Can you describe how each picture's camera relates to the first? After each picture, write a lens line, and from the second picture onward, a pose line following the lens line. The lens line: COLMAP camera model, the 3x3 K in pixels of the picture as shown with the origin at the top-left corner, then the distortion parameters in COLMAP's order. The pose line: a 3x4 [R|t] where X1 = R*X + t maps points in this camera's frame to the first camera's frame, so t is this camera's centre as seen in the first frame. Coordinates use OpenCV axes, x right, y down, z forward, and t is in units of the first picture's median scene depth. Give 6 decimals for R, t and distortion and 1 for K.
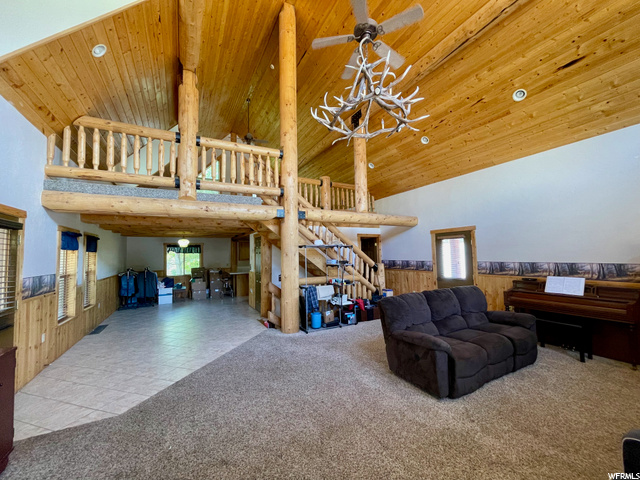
lens RADIAL K [[262.7, 0, 320.0], [0, 262.7, 240.0], [0, 0, 1]] dist [0.000210, 0.000039]
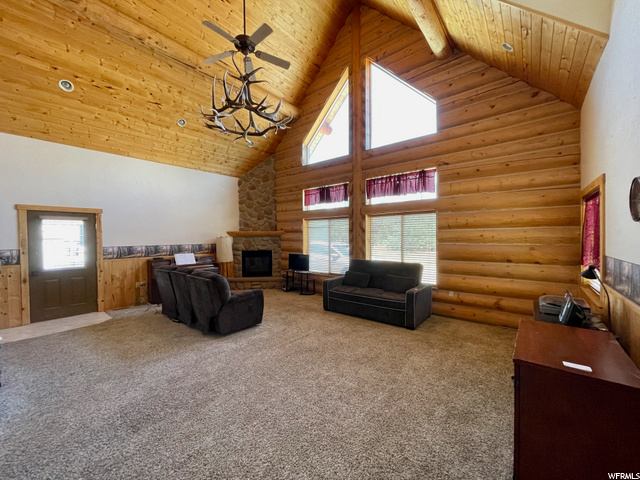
lens RADIAL K [[252.7, 0, 320.0], [0, 252.7, 240.0], [0, 0, 1]] dist [0.000914, 0.000139]
pose [[-0.375495, 0.009873, 0.926772, -0.583925], [-0.037446, 0.998965, -0.025814, 0.053661], [-0.926068, -0.044397, -0.374737, 0.642553]]
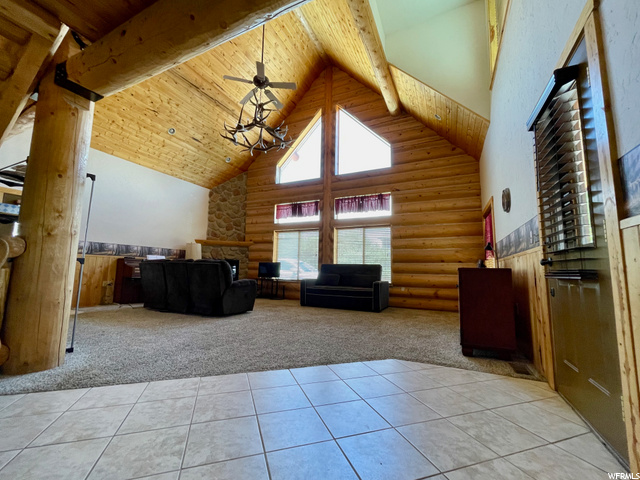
lens RADIAL K [[262.7, 0, 320.0], [0, 262.7, 240.0], [0, 0, 1]] dist [0.000210, 0.000039]
pose [[-0.586235, 0.099026, 0.804066, -0.679250], [-0.053439, 0.985613, -0.160346, 0.192041], [-0.808377, -0.136969, -0.572509, 0.874511]]
